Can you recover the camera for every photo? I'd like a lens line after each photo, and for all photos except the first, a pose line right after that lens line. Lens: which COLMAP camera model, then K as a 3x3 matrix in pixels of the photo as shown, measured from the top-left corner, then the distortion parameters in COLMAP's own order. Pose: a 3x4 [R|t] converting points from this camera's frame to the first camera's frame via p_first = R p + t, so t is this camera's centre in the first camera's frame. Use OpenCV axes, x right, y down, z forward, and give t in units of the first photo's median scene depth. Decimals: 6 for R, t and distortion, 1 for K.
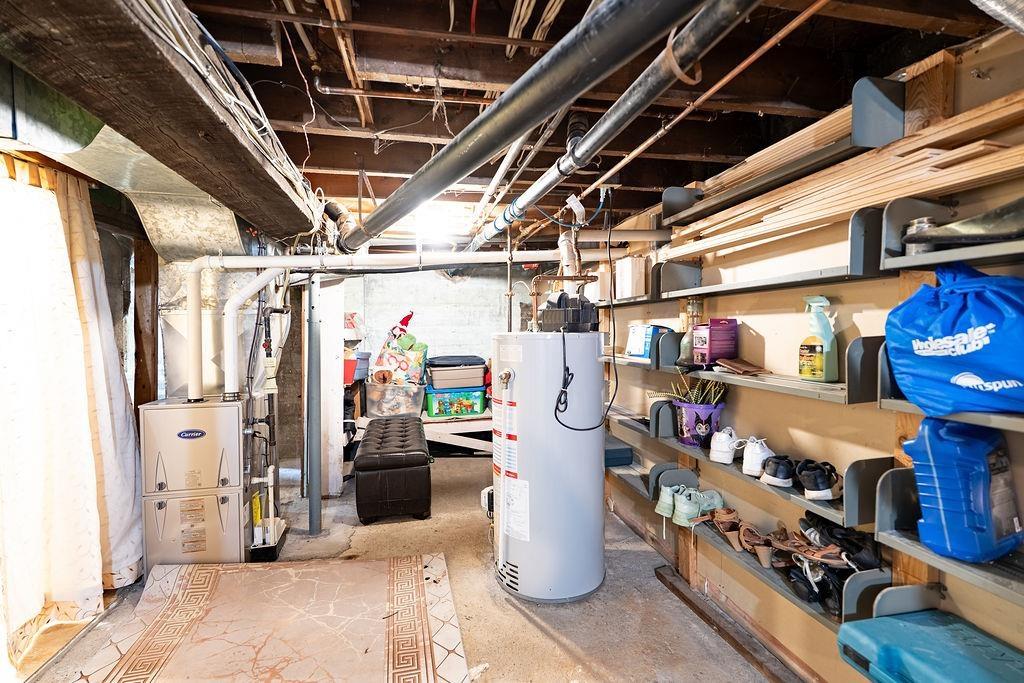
lens RADIAL K [[459.7, 0, 512.0], [0, 459.7, 341.5], [0, 0, 1]] dist [0.001581, -0.000805]
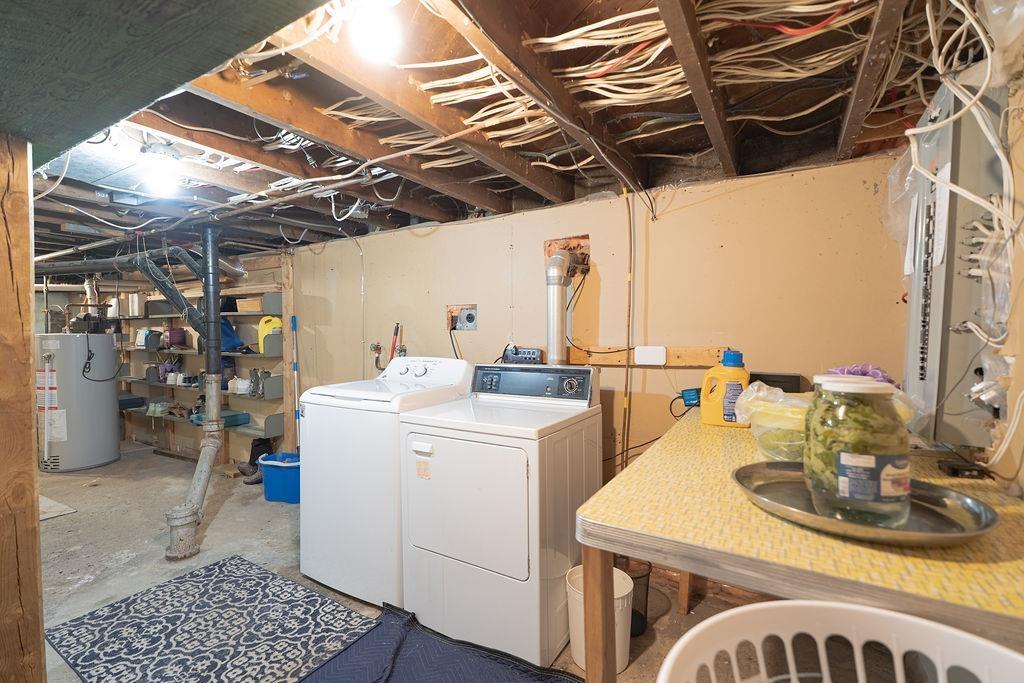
lens RADIAL K [[459.7, 0, 512.0], [0, 459.7, 341.5], [0, 0, 1]] dist [0.001581, -0.000805]
pose [[0.678047, -0.020554, 0.734731, -0.100296], [0.024722, 0.999681, 0.005152, 0.044703], [-0.734603, 0.014671, 0.678339, -1.600319]]
